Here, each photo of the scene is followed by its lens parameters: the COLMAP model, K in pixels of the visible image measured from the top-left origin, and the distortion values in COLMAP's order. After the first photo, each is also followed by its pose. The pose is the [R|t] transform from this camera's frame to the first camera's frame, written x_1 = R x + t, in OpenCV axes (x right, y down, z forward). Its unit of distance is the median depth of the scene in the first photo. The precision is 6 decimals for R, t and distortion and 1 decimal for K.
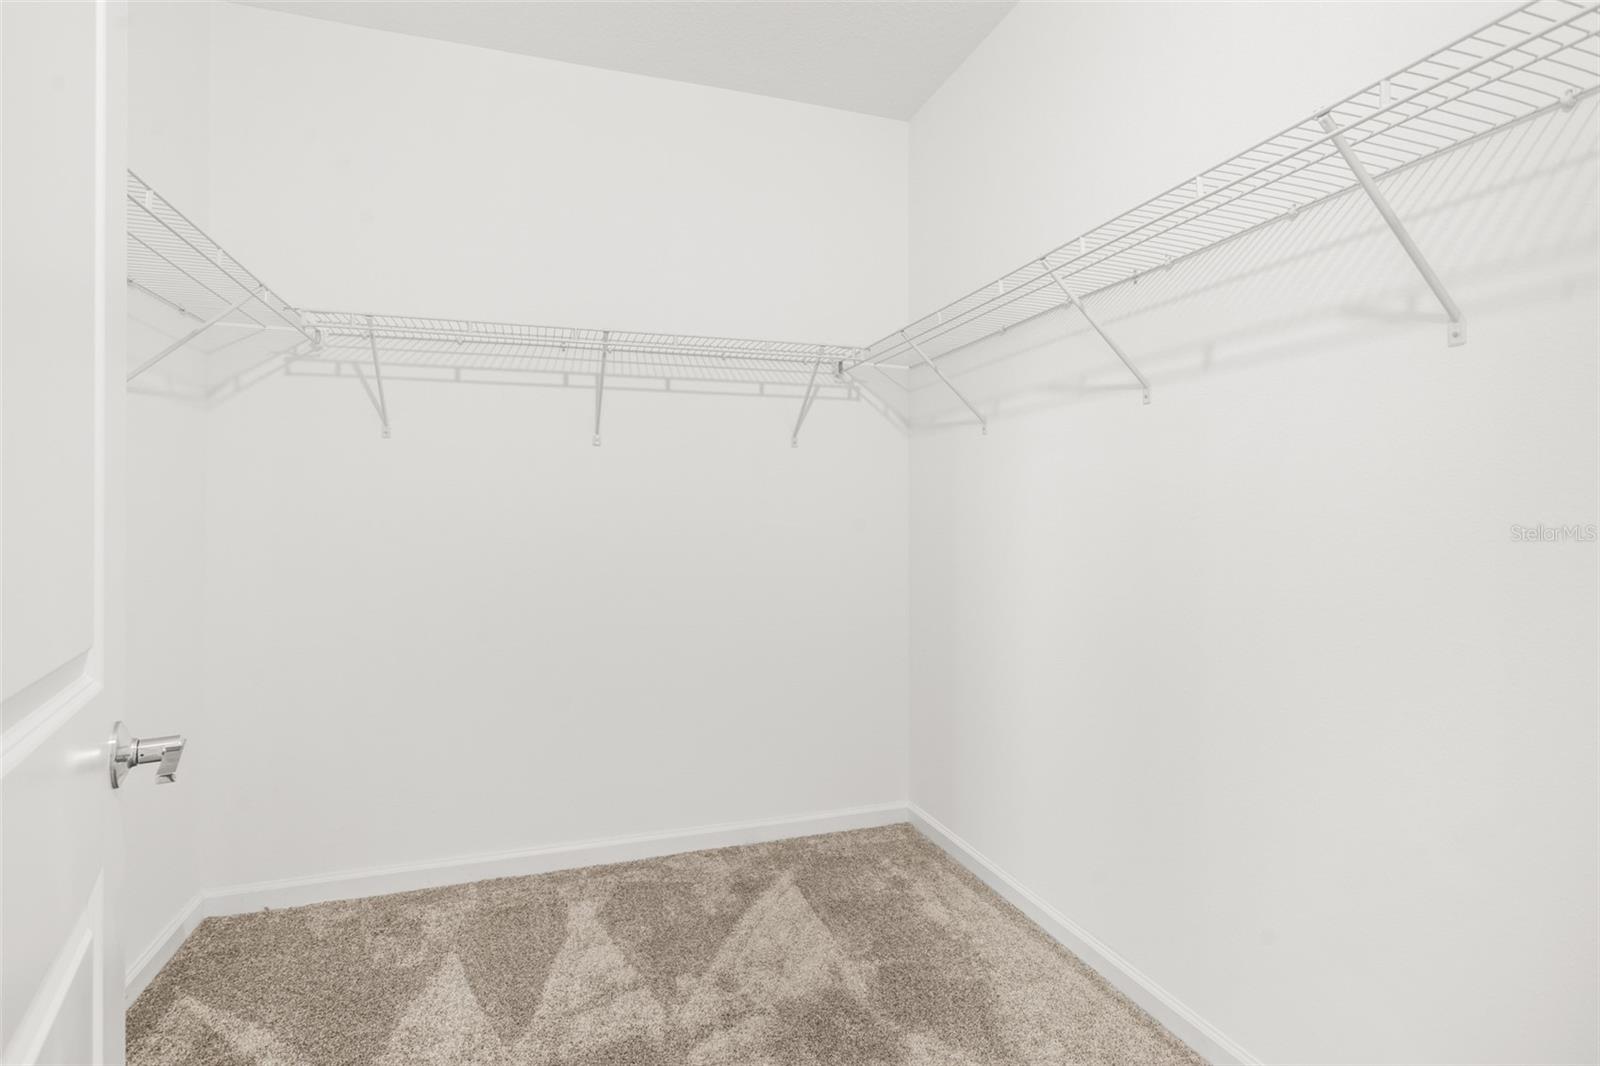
lens RADIAL K [[767.5, 0, 790.1], [0, 767.5, 520.4], [0, 0, 1]] dist [-0.021860, 0.009629]
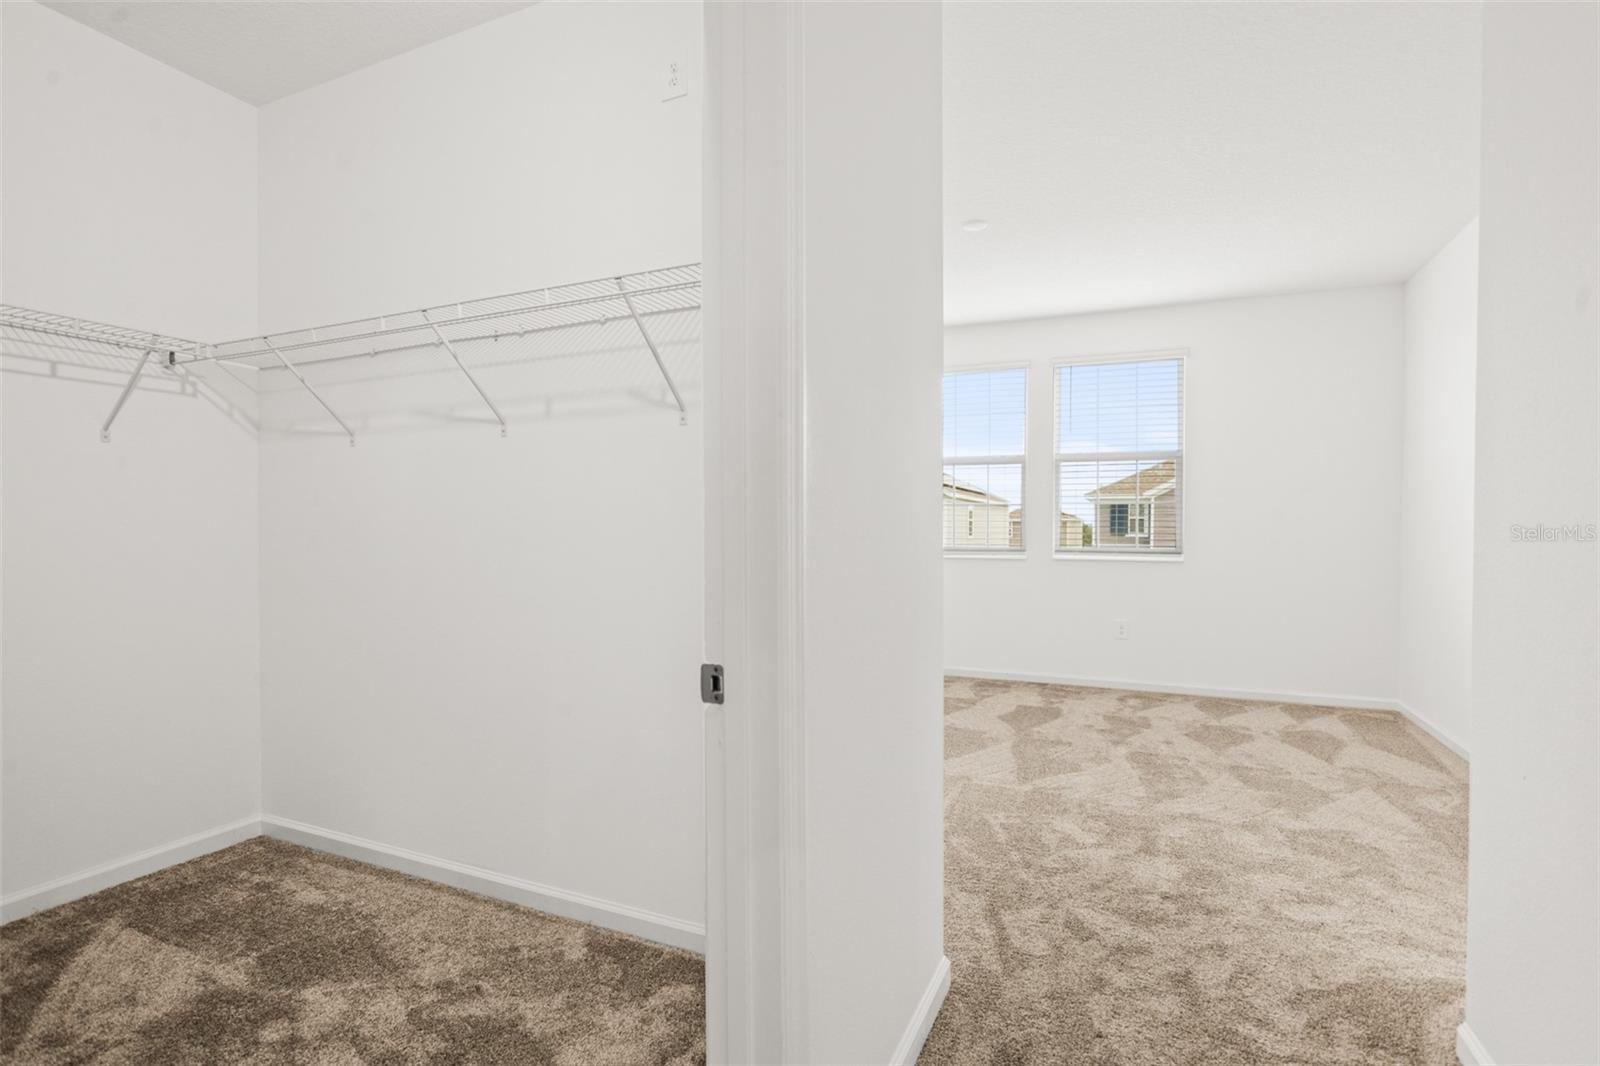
lens RADIAL K [[767.5, 0, 802.3], [0, 767.5, 529.6], [0, 0, 1]] dist [-0.021860, 0.009629]
pose [[0.668875, 0.001009, 0.743375, -0.137982], [-0.000143, 0.999999, -0.001228, 0.006867], [-0.743375, 0.000716, 0.668874, -0.212379]]
